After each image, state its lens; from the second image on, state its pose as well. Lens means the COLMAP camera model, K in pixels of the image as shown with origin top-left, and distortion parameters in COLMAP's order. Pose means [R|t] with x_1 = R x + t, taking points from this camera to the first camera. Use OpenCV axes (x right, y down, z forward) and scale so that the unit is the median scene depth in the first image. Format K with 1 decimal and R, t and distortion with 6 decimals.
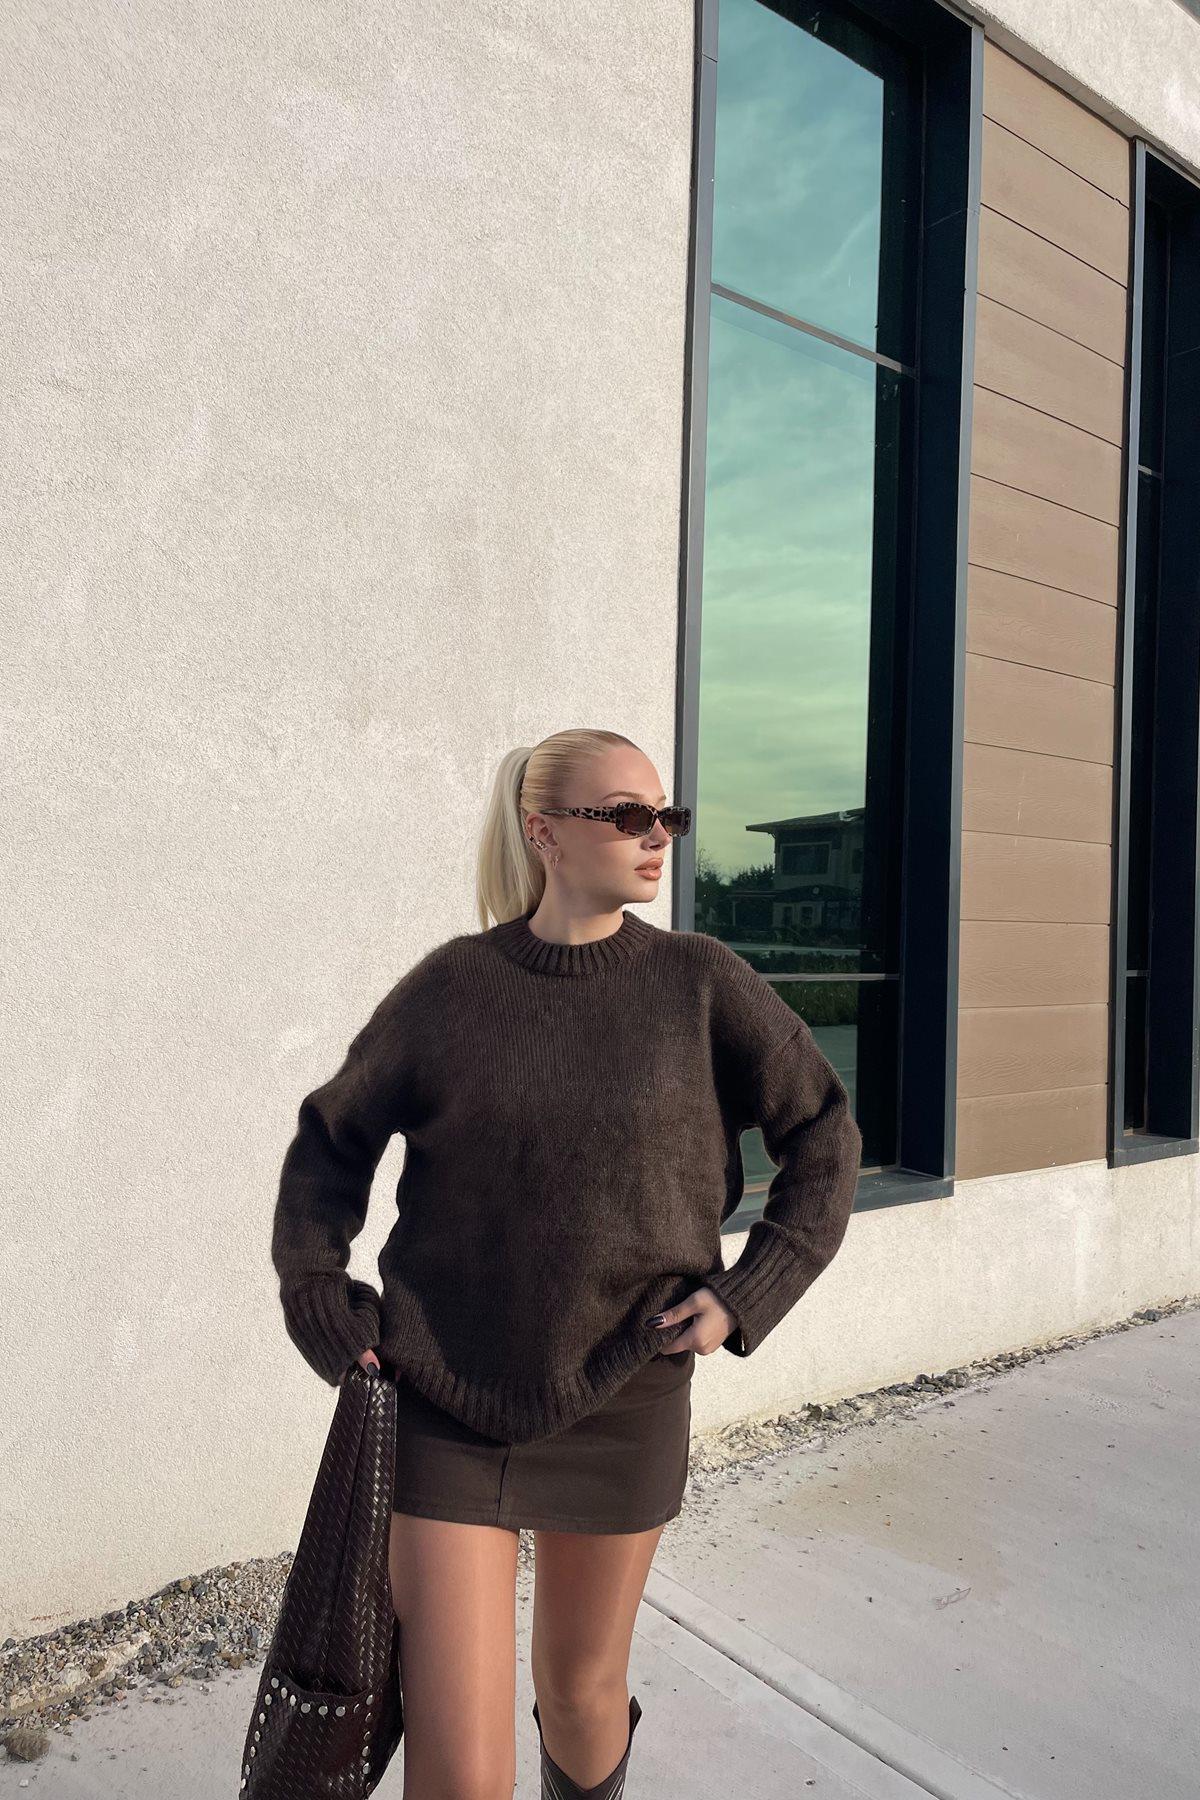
lens RADIAL K [[1327.5, 0, 593.1], [0, 1327.5, 898.5], [0, 0, 1]] dist [0.007086, -0.020763]
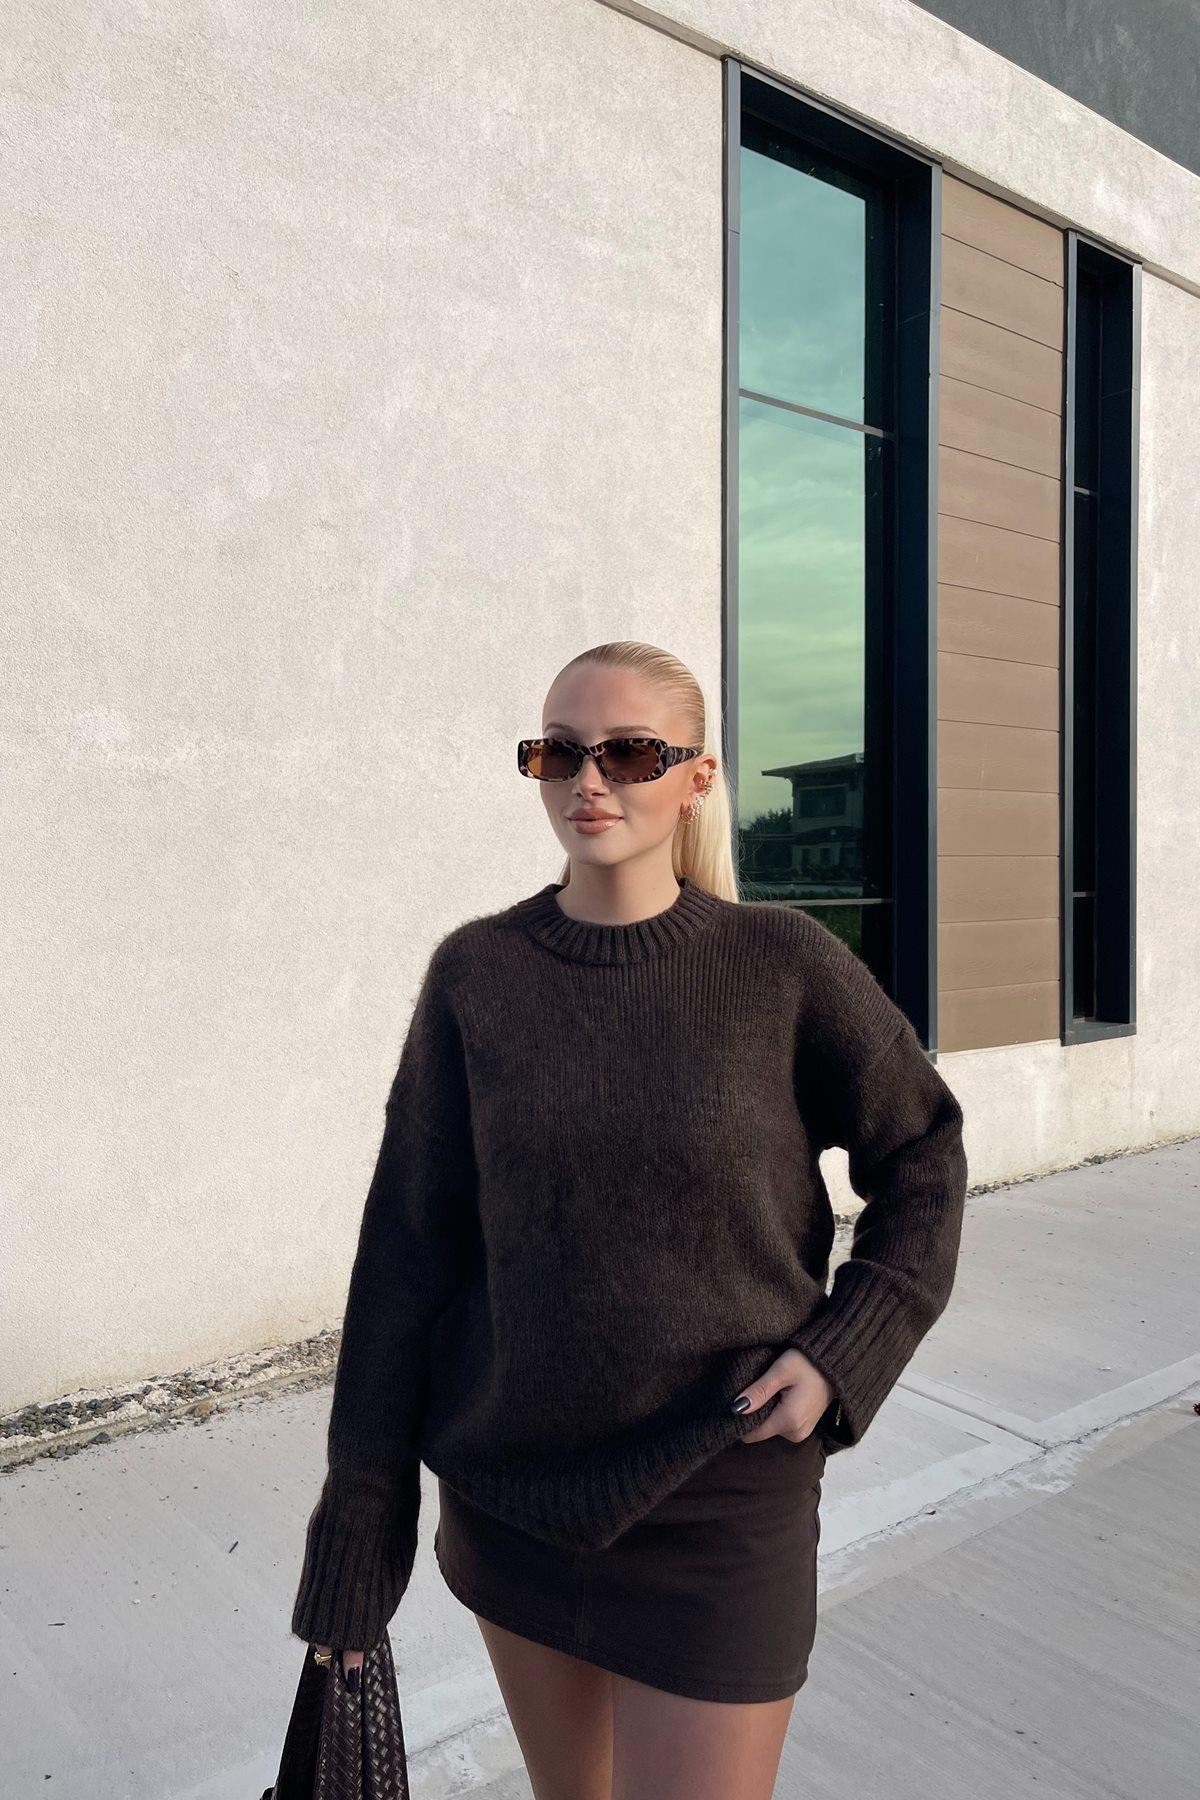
lens RADIAL K [[1327.5, 0, 609.2], [0, 1327.5, 899.1], [0, 0, 1]] dist [0.007086, -0.020763]
pose [[0.999535, -0.030355, -0.002900, -0.047349], [0.030446, 0.998755, 0.039517, -0.003094], [0.001697, -0.039587, 0.999215, -0.324221]]
